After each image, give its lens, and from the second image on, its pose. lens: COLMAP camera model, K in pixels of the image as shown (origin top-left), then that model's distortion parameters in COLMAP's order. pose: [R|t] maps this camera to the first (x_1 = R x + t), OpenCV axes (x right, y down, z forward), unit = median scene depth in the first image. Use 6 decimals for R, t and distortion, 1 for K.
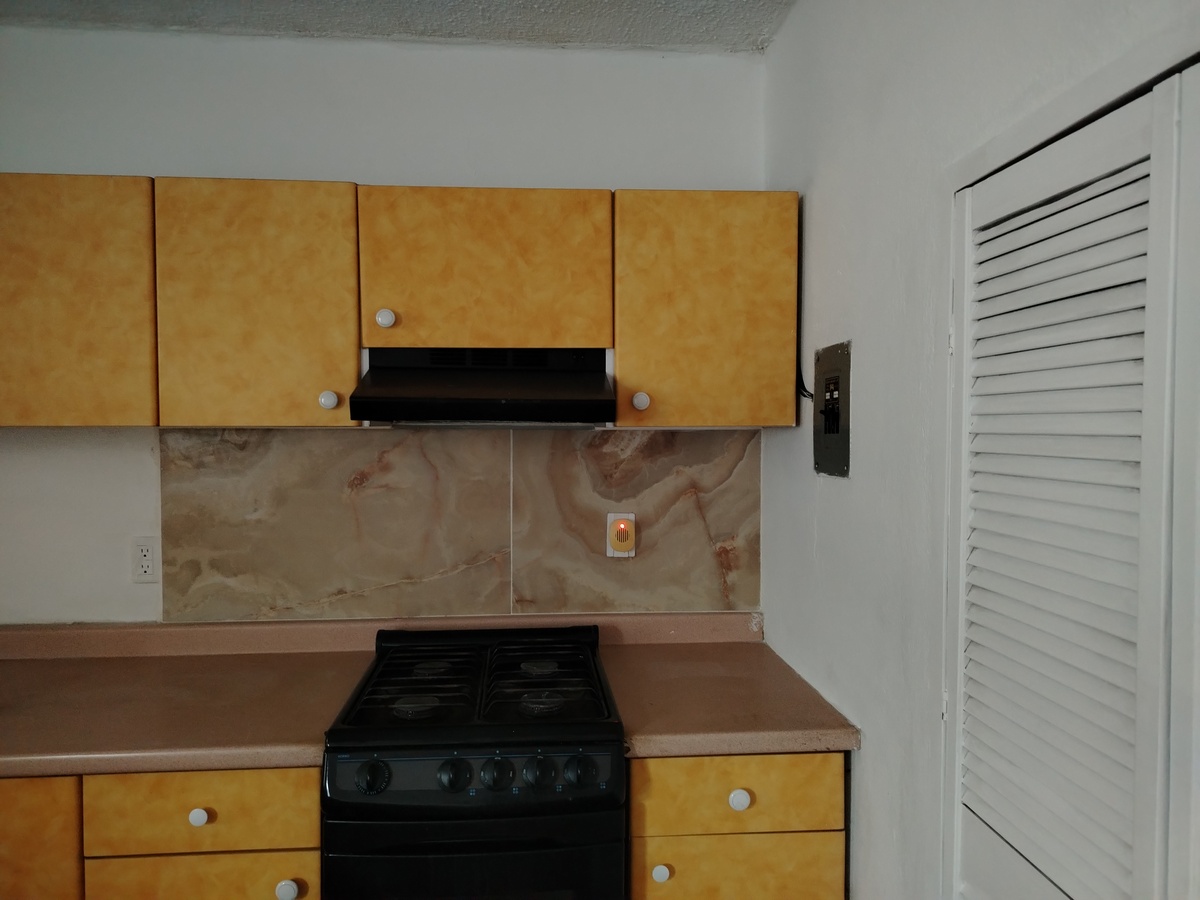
lens RADIAL K [[842.6, 0, 600.0], [0, 842.6, 450.0], [0, 0, 1]] dist [-0.002651, -0.002804]
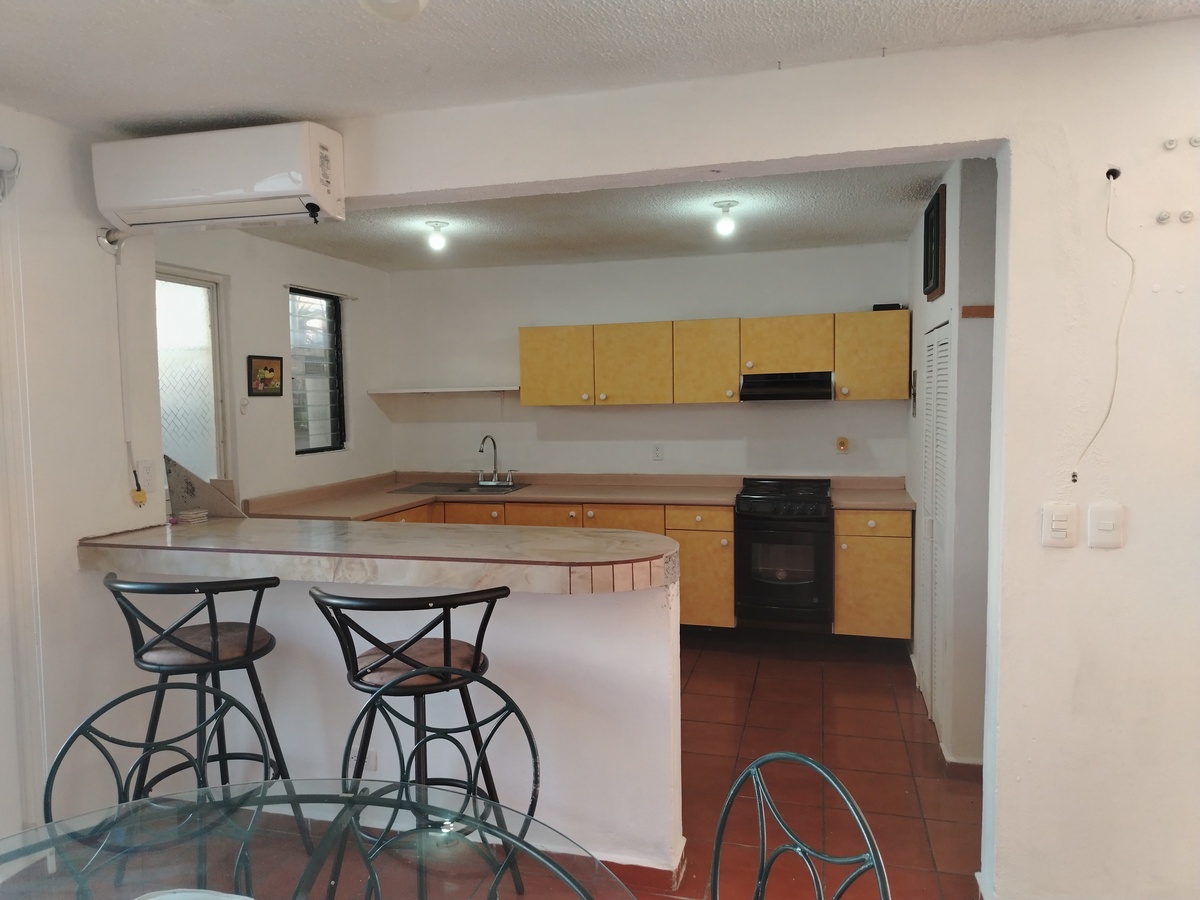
lens RADIAL K [[822.5, 0, 600.0], [0, 822.5, 450.0], [0, 0, 1]] dist [0.165868, -0.000640]
pose [[0.939429, 0.006743, -0.342678, 0.238265], [0.007919, 0.999112, 0.041372, 0.014271], [0.342653, -0.041580, 0.938542, -1.852728]]
